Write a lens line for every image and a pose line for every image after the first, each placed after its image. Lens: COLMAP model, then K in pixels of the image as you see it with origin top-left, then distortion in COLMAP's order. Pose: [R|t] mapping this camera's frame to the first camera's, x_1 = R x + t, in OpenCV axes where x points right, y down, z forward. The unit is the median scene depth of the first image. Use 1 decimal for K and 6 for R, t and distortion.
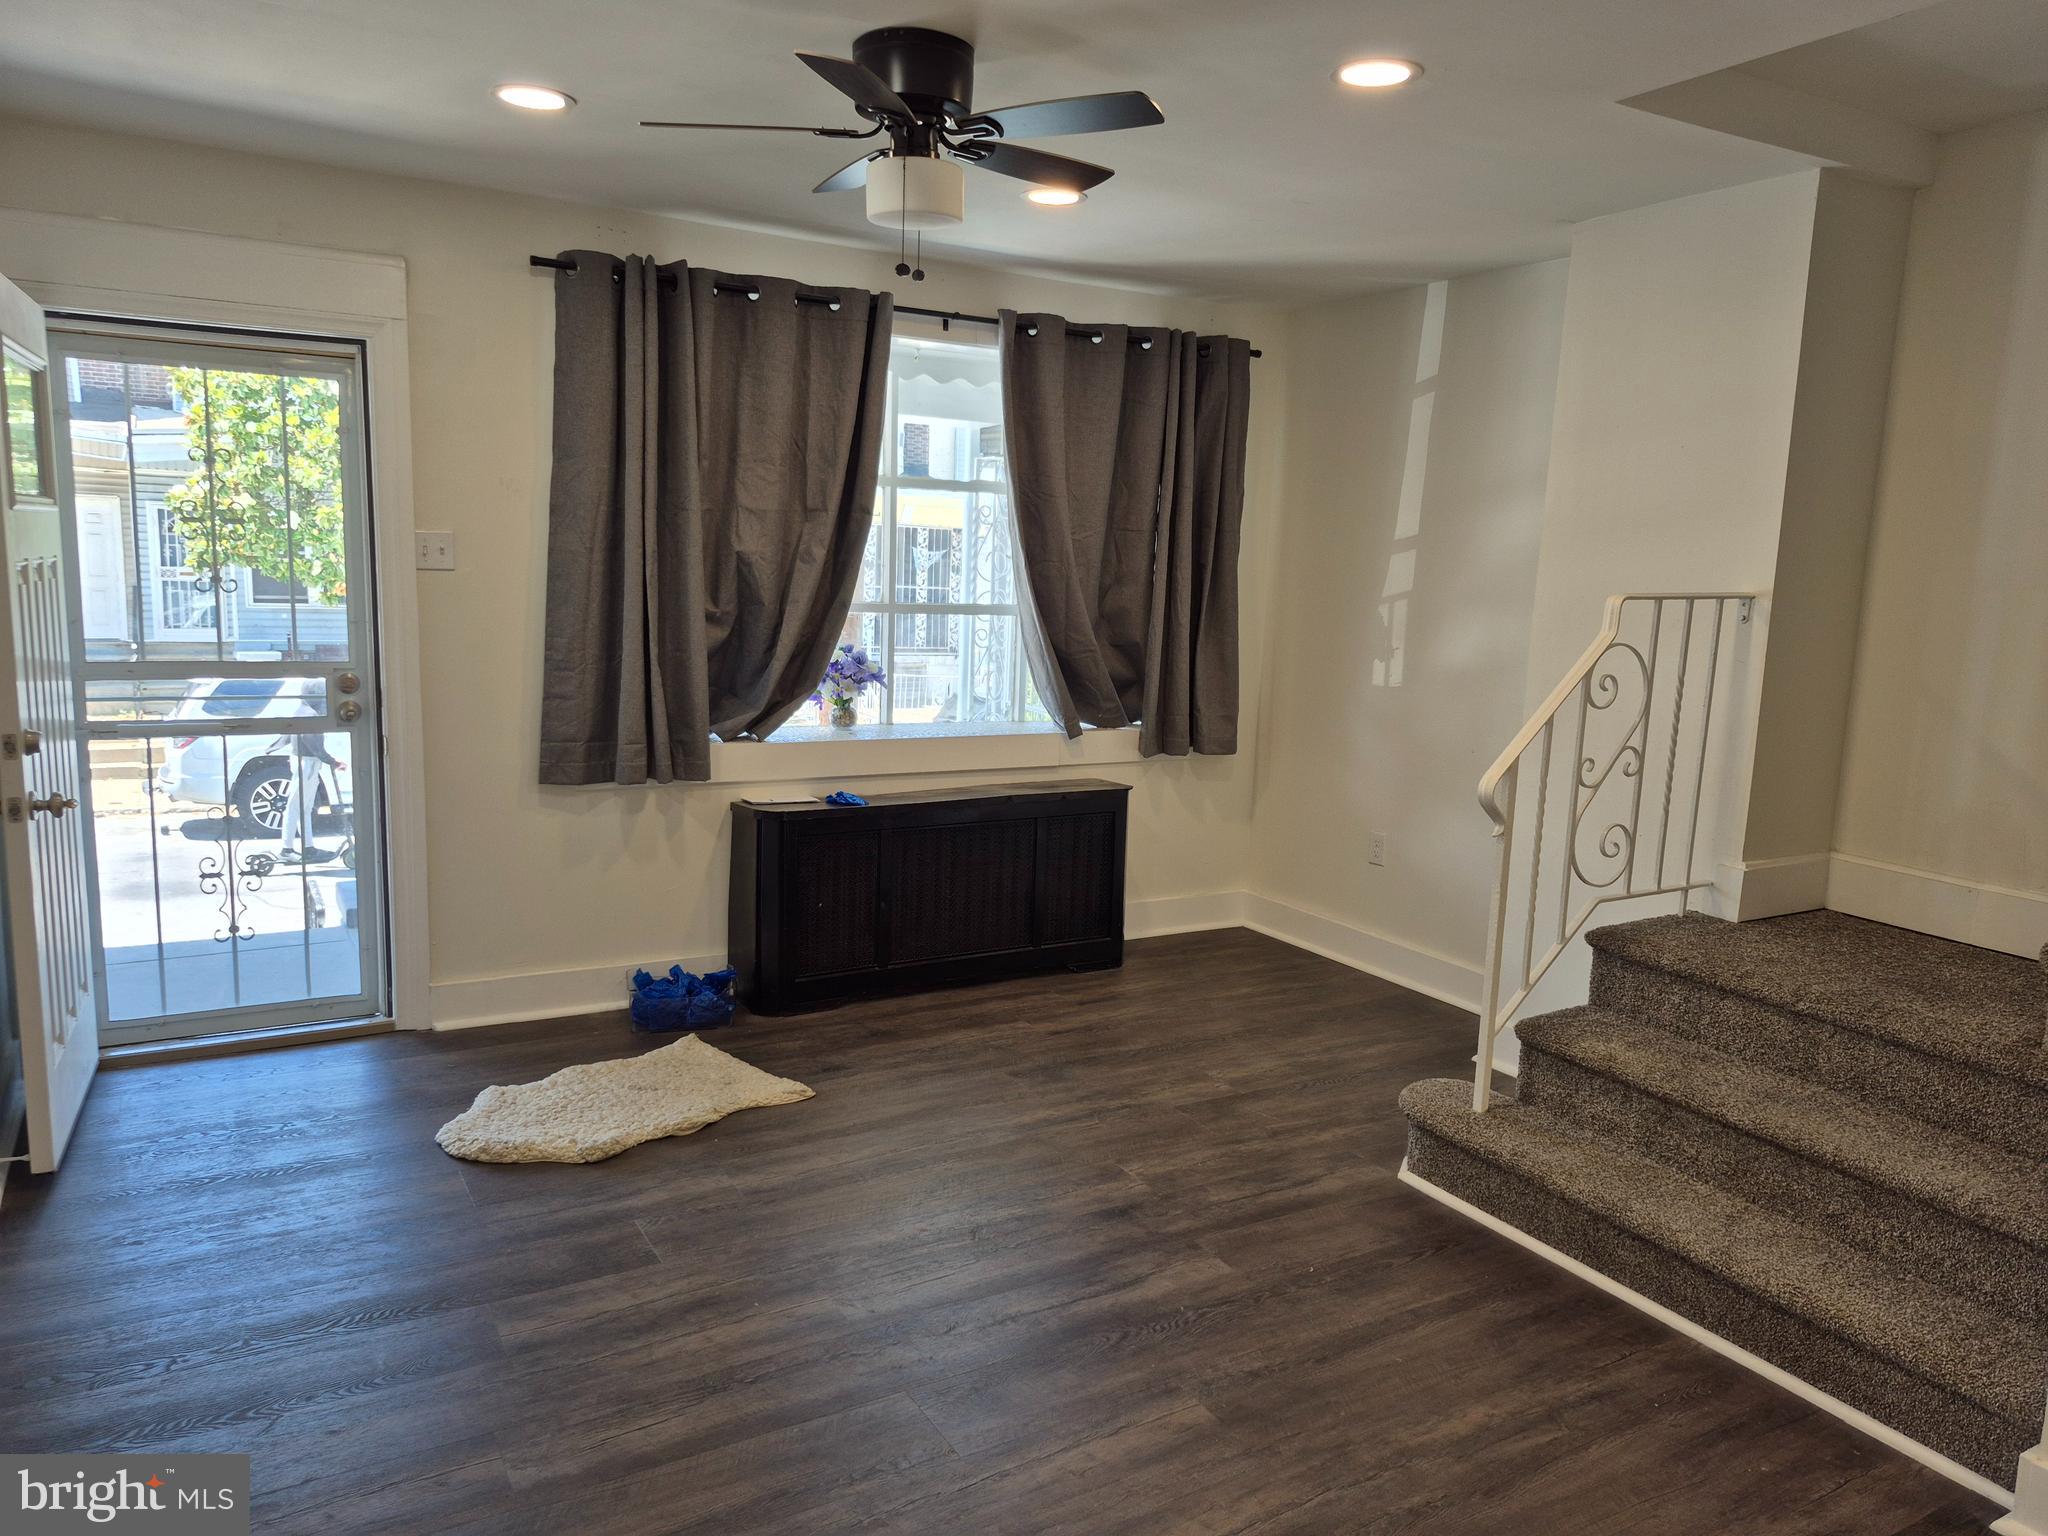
lens RADIAL K [[1399.7, 0, 1024.0], [0, 1399.7, 768.0], [0, 0, 1]] dist [0.112732, -0.145831]
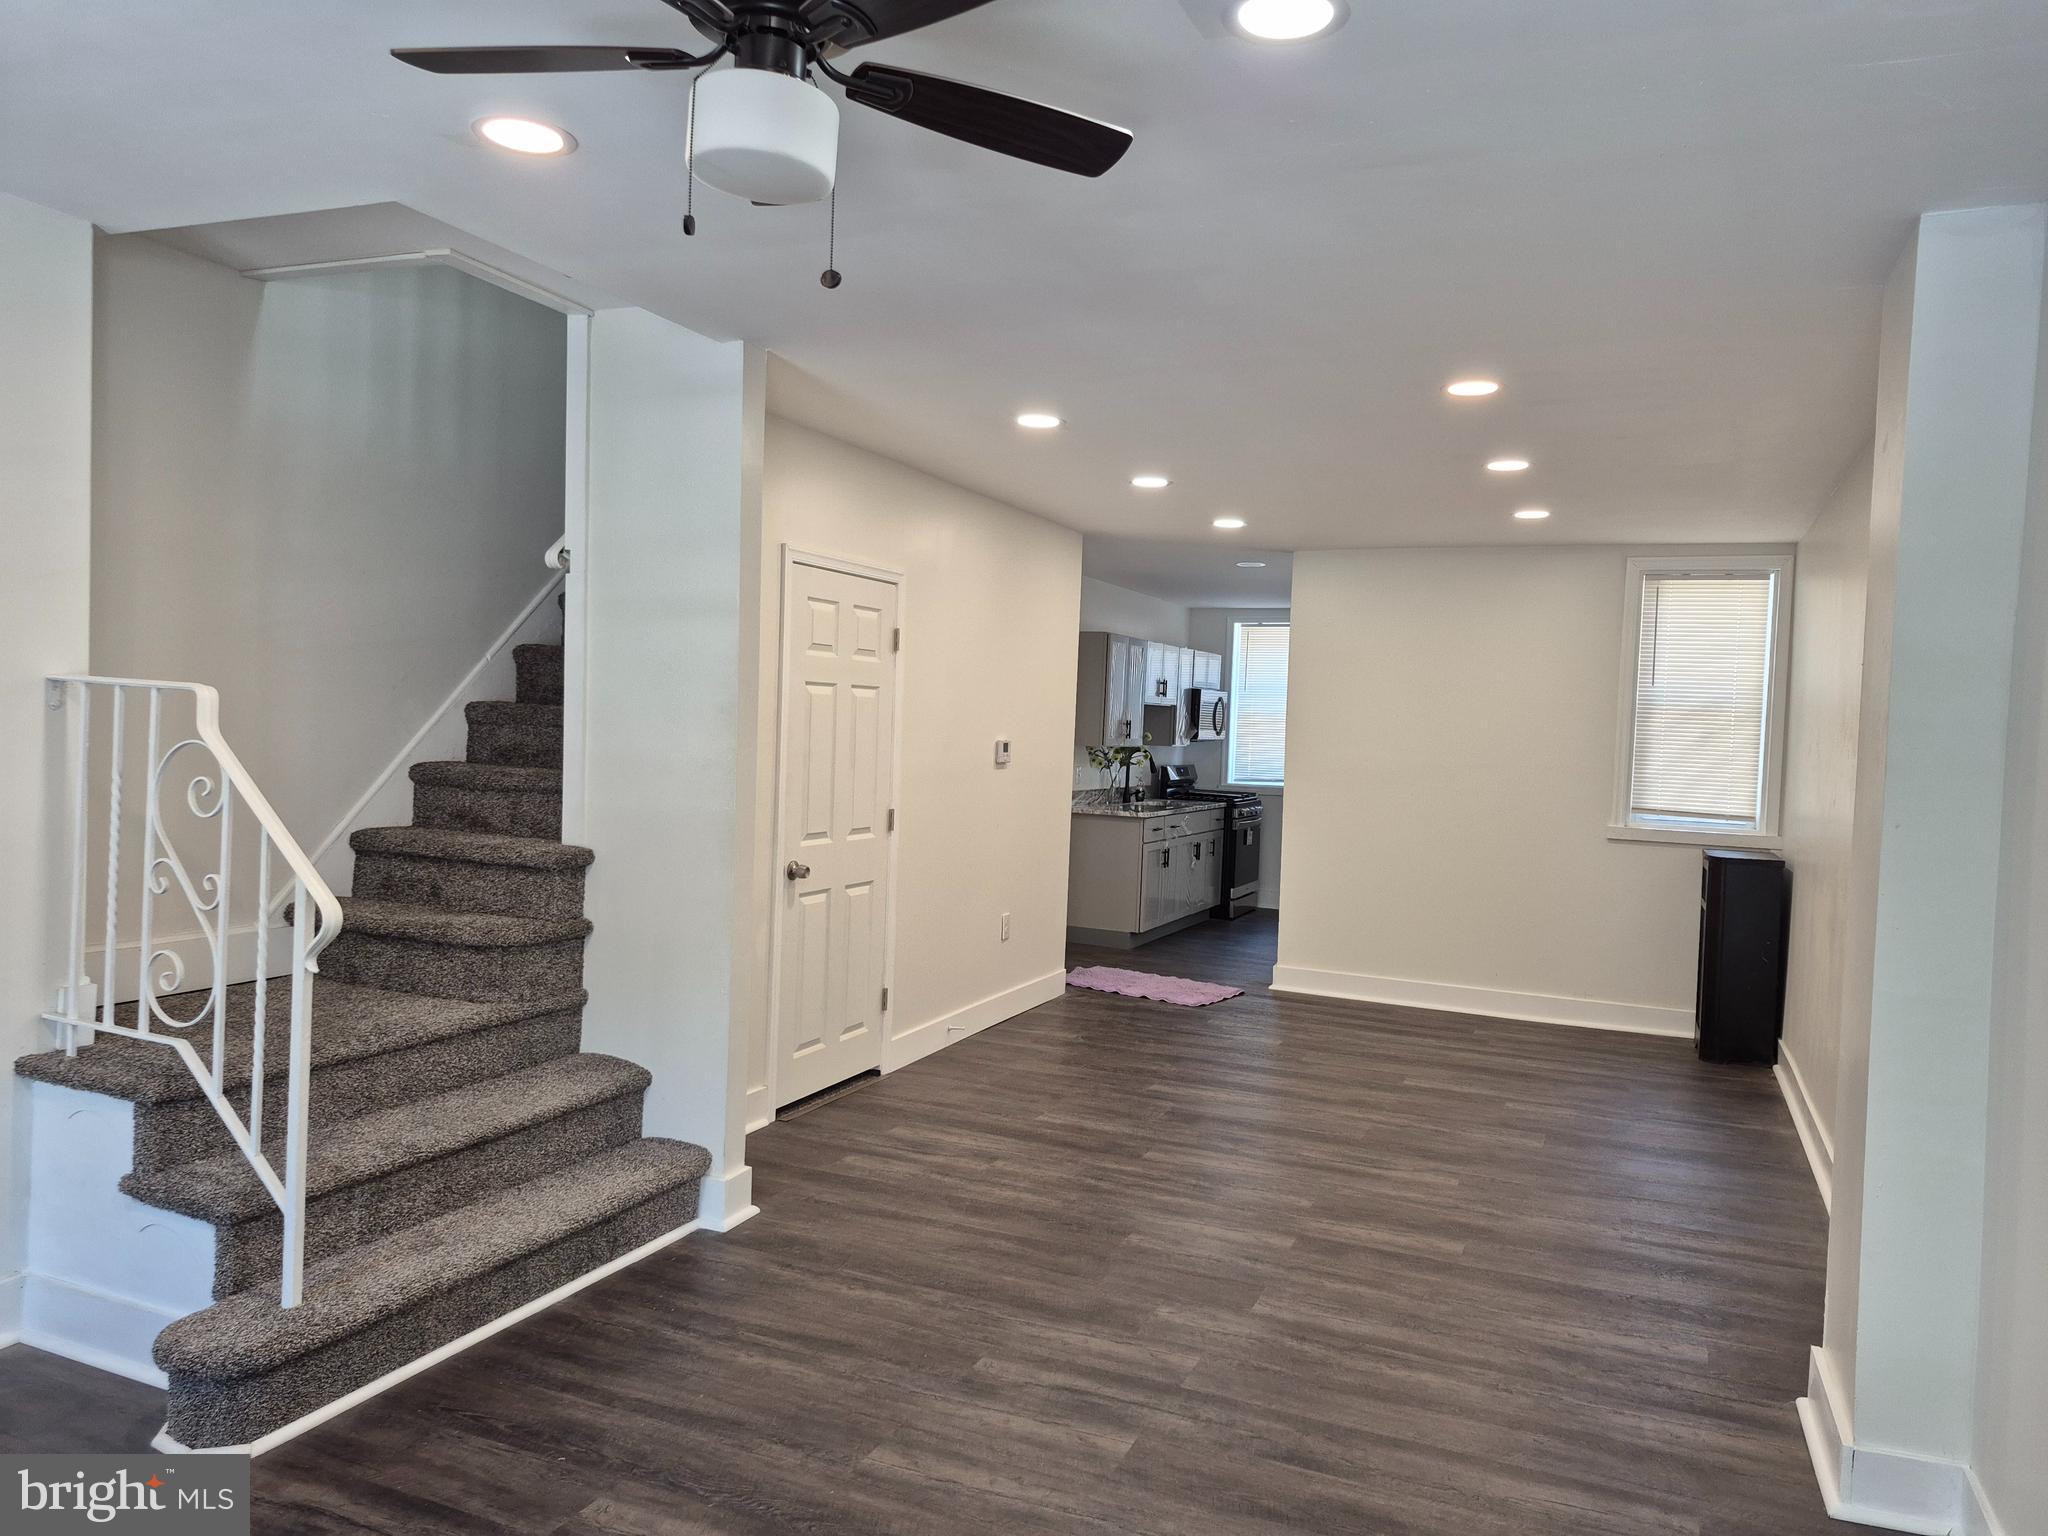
lens RADIAL K [[1399.7, 0, 1024.0], [0, 1399.7, 768.0], [0, 0, 1]] dist [0.112732, -0.145831]
pose [[-0.586463, -0.085095, 0.805494, -0.693429], [0.059696, 0.987221, 0.147757, -0.202267], [-0.807773, 0.134738, -0.573889, 1.293629]]
